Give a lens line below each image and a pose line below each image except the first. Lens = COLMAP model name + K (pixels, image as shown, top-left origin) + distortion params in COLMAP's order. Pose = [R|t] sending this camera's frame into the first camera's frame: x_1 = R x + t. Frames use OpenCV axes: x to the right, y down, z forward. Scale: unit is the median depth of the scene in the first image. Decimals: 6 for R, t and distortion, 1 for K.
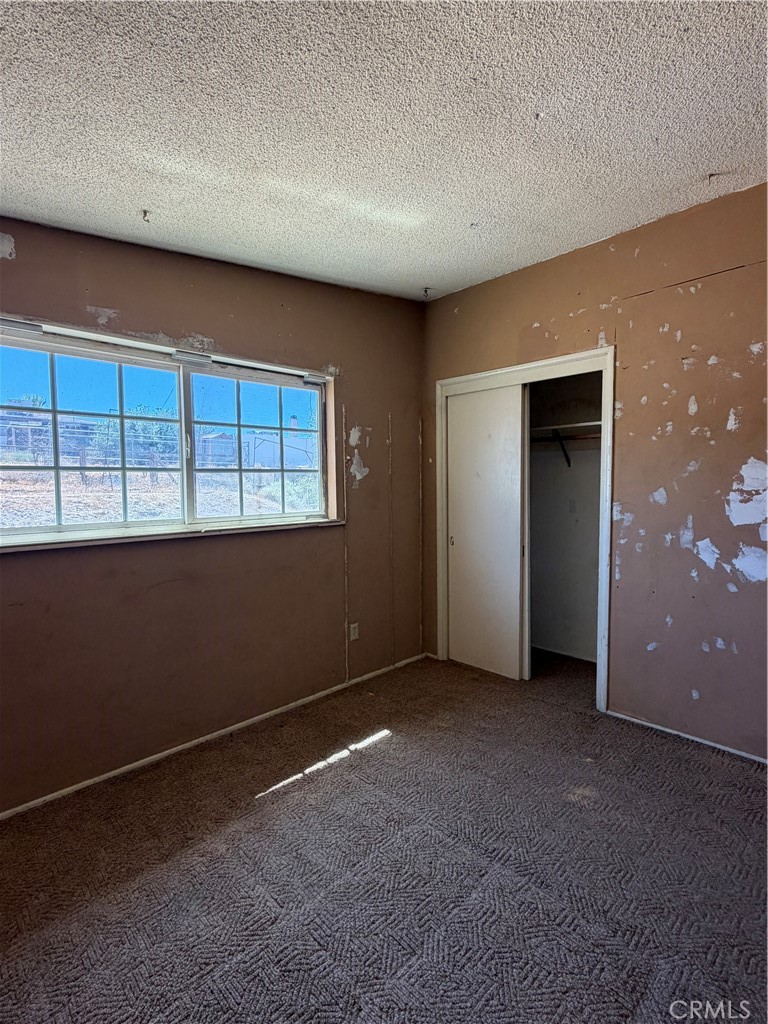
lens RADIAL K [[488.6, 0, 382.4], [0, 488.6, 511.9], [0, 0, 1]] dist [-0.001584, -0.000570]
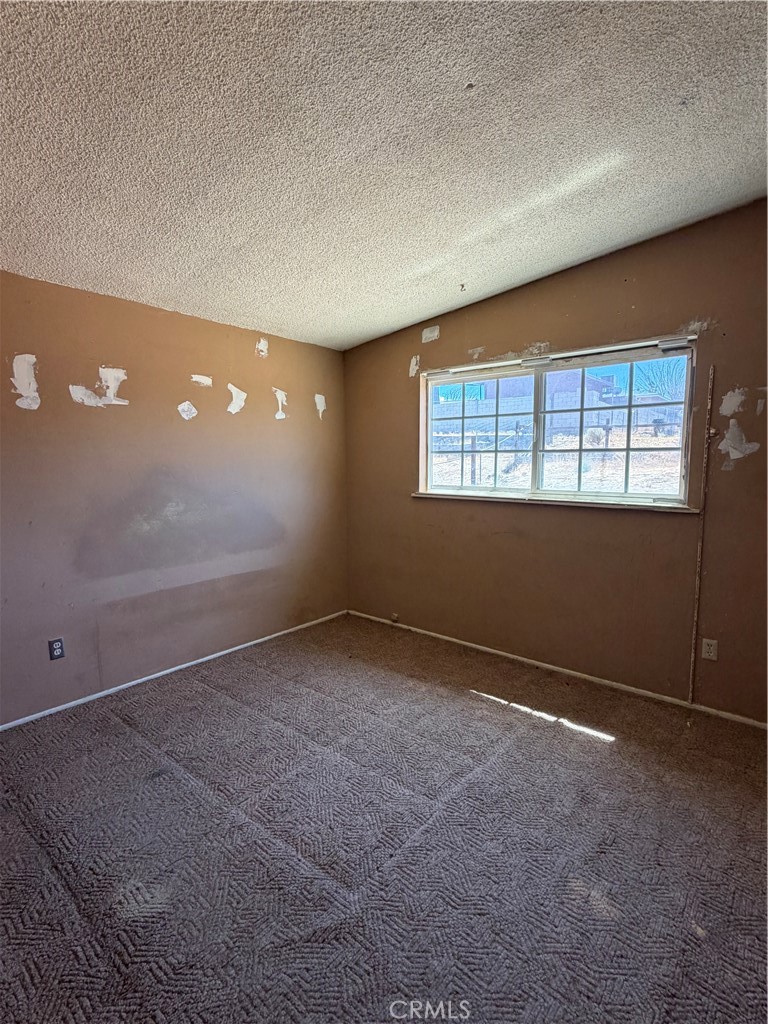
lens RADIAL K [[488.6, 0, 382.2], [0, 488.6, 511.2], [0, 0, 1]] dist [-0.001584, -0.000570]
pose [[0.098617, 0.112570, -0.988738, 0.843825], [-0.059425, 0.992474, 0.107069, -0.042829], [0.993350, 0.048197, 0.104565, 0.478266]]
